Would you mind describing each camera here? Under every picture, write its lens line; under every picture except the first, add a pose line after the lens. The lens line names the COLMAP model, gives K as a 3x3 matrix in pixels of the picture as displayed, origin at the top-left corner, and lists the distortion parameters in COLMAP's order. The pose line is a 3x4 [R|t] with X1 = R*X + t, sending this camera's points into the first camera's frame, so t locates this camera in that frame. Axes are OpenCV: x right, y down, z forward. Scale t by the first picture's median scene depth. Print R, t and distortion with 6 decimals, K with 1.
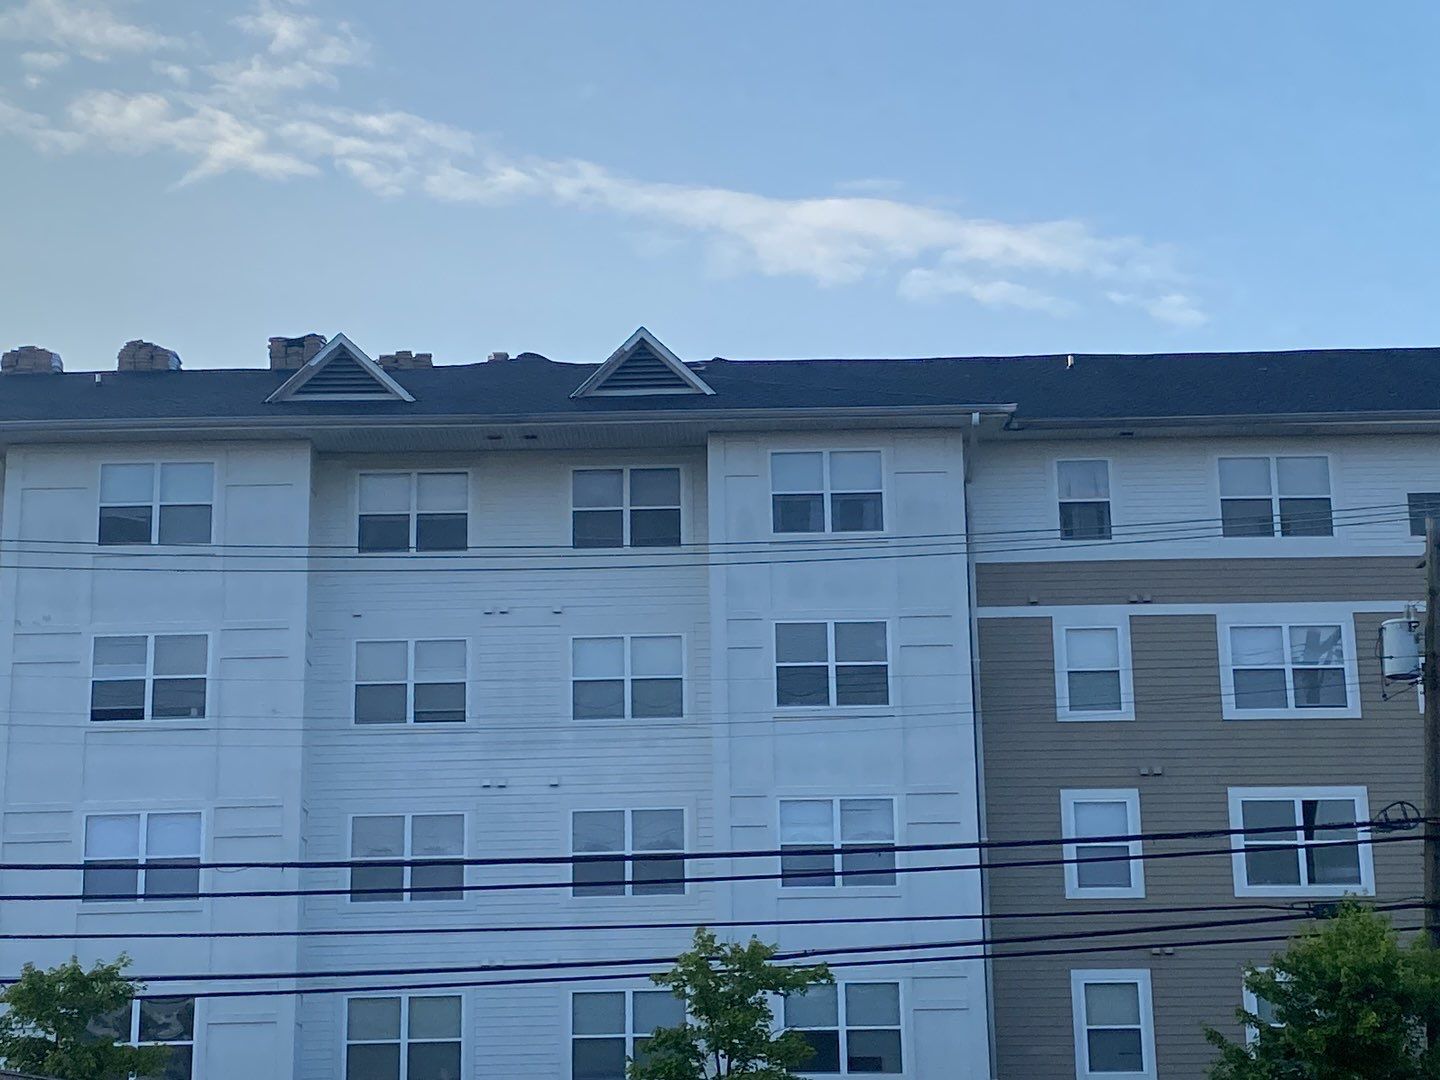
lens RADIAL K [[2704.0, 0, 733.5], [0, 2704.0, 487.2], [0, 0, 1]] dist [0.199134, -0.616959]
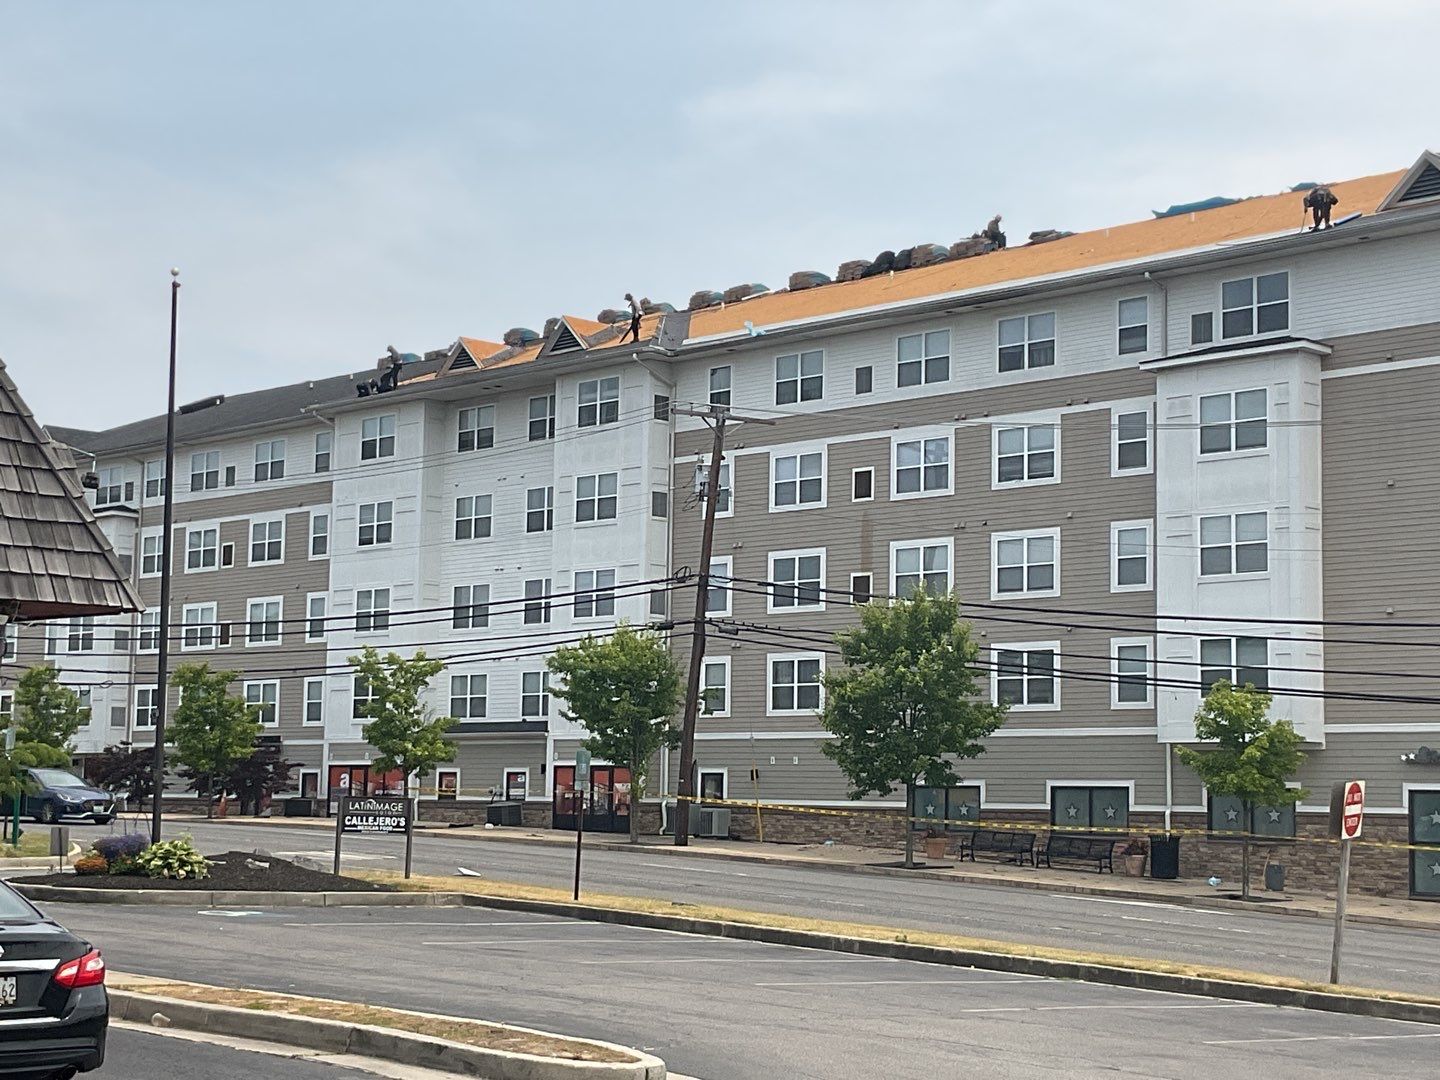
lens RADIAL K [[2440.7, 0, 703.2], [0, 2440.7, 542.6], [0, 0, 1]] dist [0.079803, 0.058447]
pose [[0.699355, -0.047777, -0.713176, 1.272980], [0.161846, 0.982434, 0.092894, -0.047876], [0.696211, -0.180390, 0.694802, -0.112194]]
